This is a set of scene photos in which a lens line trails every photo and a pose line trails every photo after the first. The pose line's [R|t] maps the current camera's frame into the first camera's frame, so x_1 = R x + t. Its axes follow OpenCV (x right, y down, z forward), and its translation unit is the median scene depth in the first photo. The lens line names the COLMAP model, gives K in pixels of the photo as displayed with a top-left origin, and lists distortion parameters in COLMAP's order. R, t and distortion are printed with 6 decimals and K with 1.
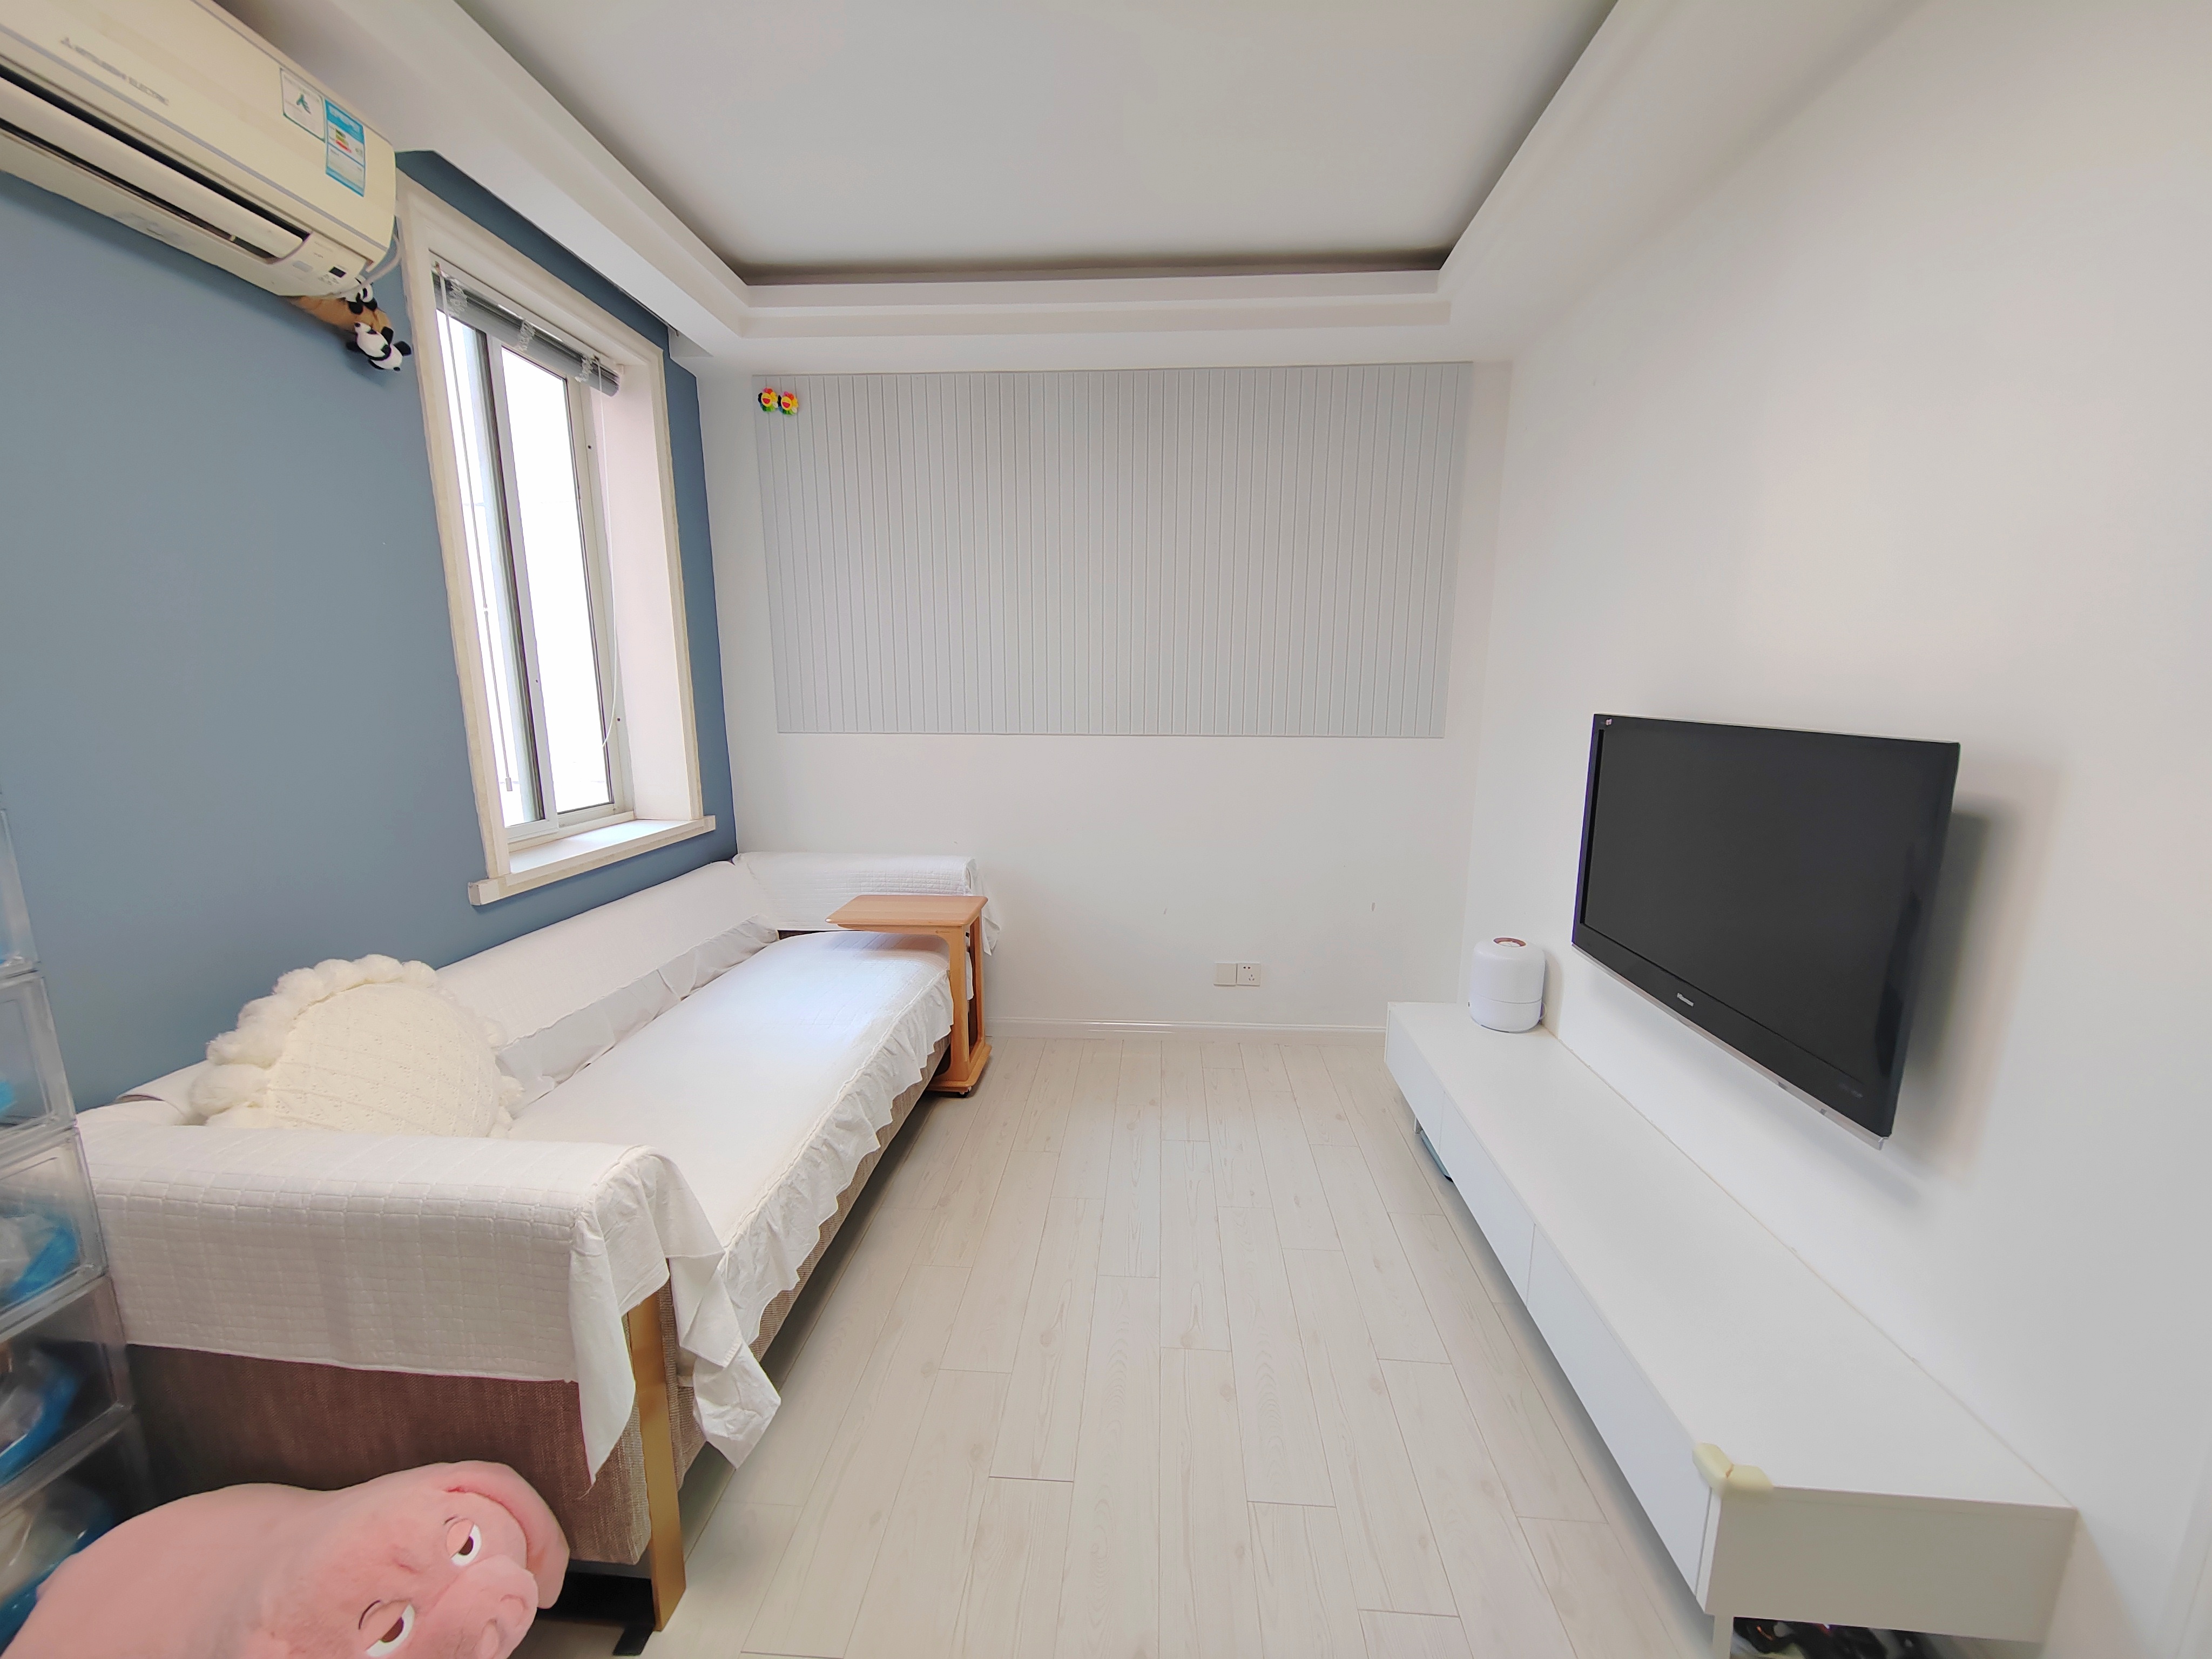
lens RADIAL K [[838.9, 0, 1107.4], [0, 838.9, 846.9], [0, 0, 1]] dist [0.001490, 0.000136]
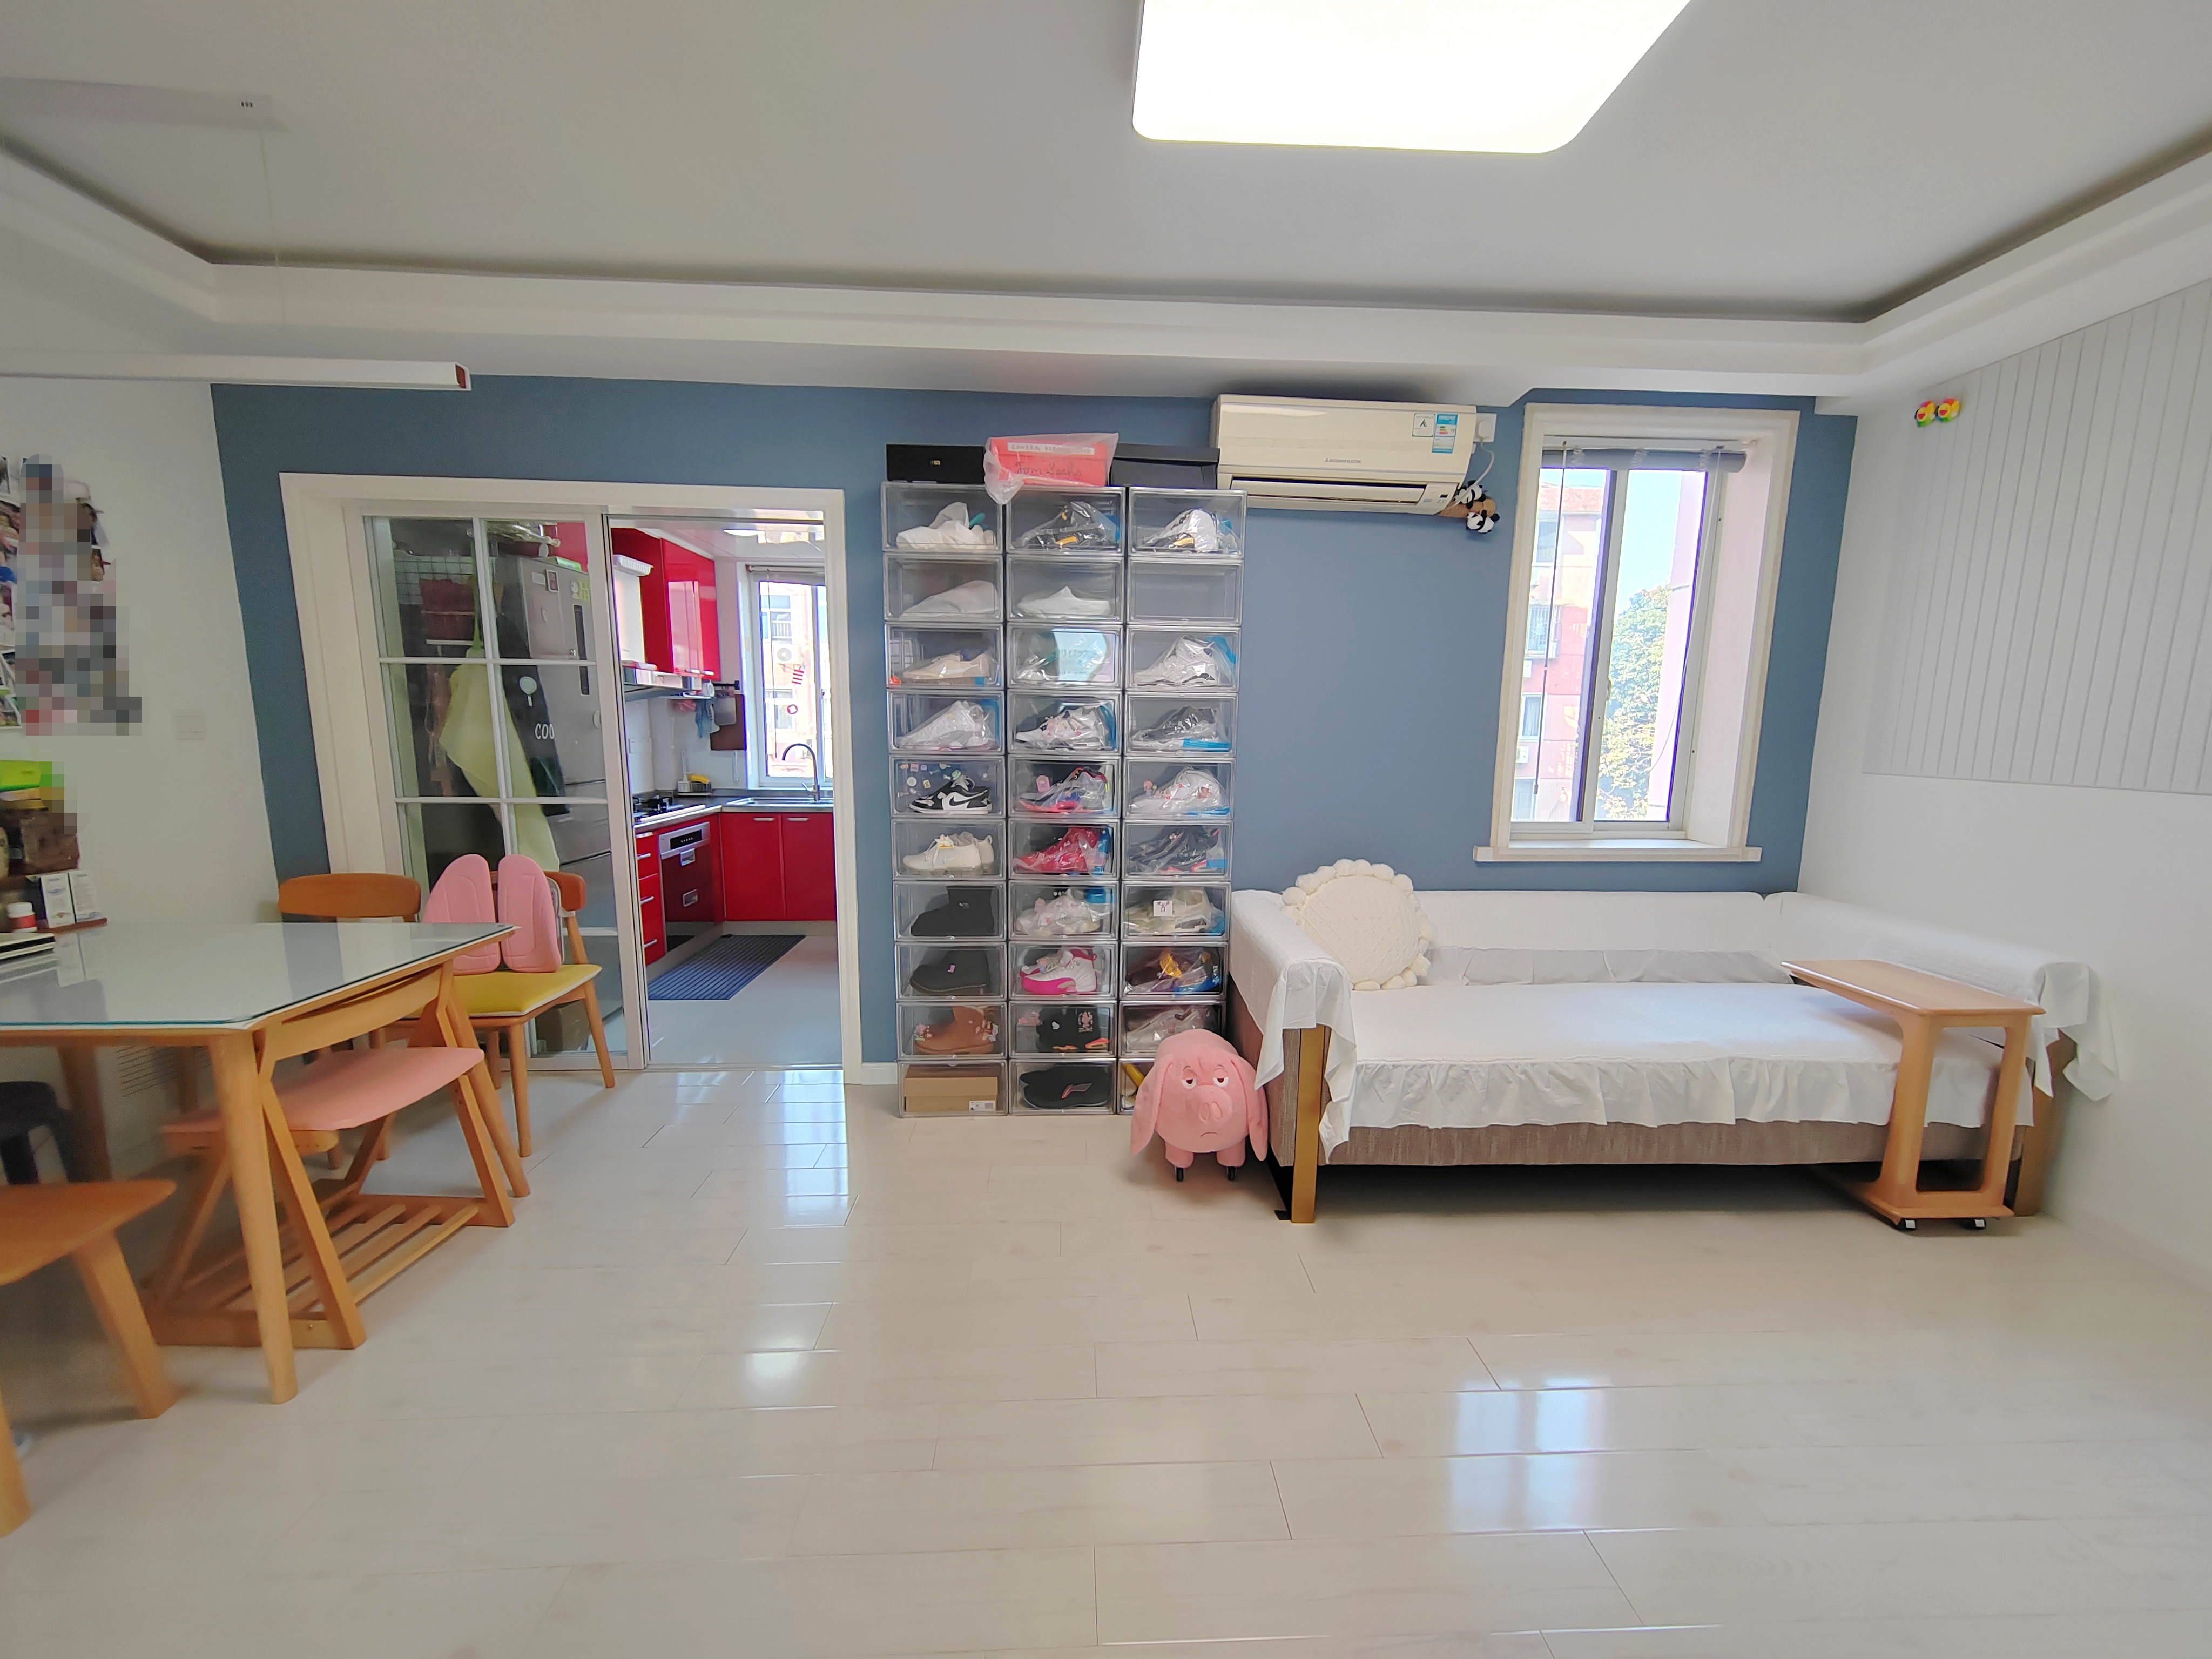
lens RADIAL K [[838.9, 0, 1107.4], [0, 838.9, 846.9], [0, 0, 1]] dist [0.001490, 0.000136]
pose [[0.104657, 0.142456, -0.984253, 0.545333], [-0.196071, 0.973218, 0.120011, -0.006313], [0.974989, 0.180424, 0.129786, 0.106117]]
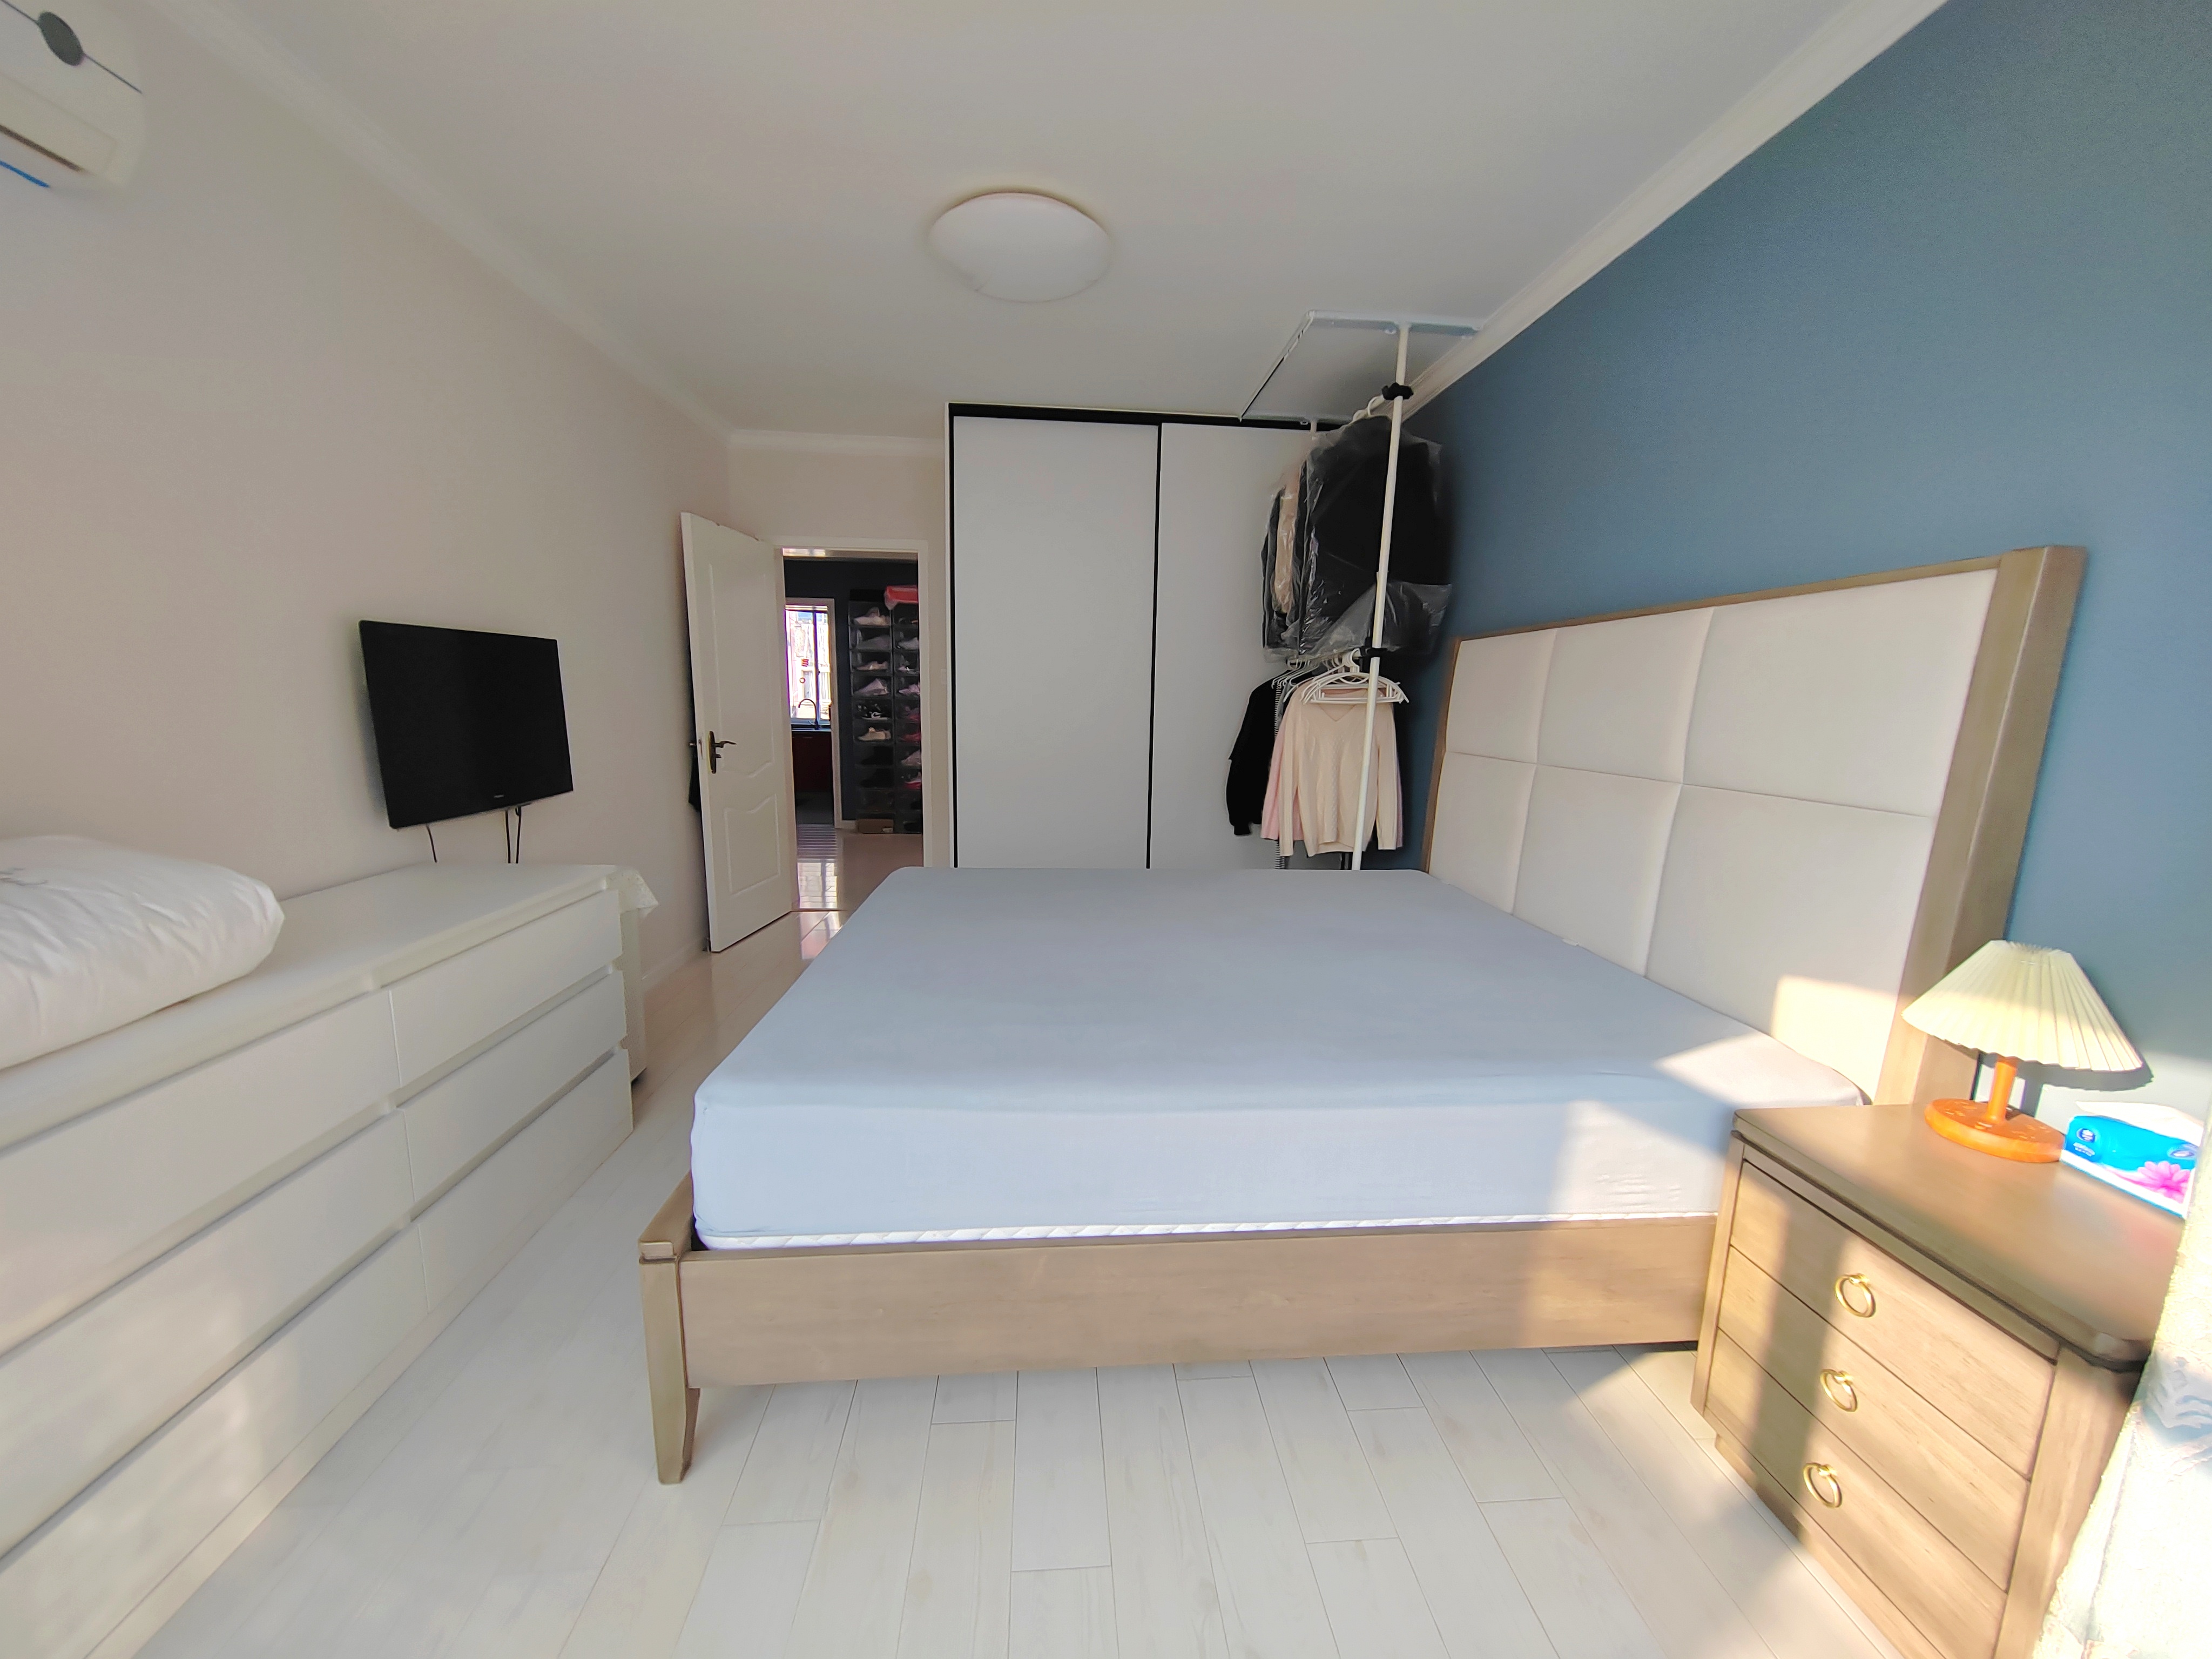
lens RADIAL K [[838.9, 0, 1107.4], [0, 838.9, 846.9], [0, 0, 1]] dist [0.001490, 0.000136]
pose [[0.134197, 0.162953, -0.977465, 2.454291], [-0.201131, 0.970335, 0.134151, -0.004030], [0.970329, 0.178596, 0.162991, 0.423401]]
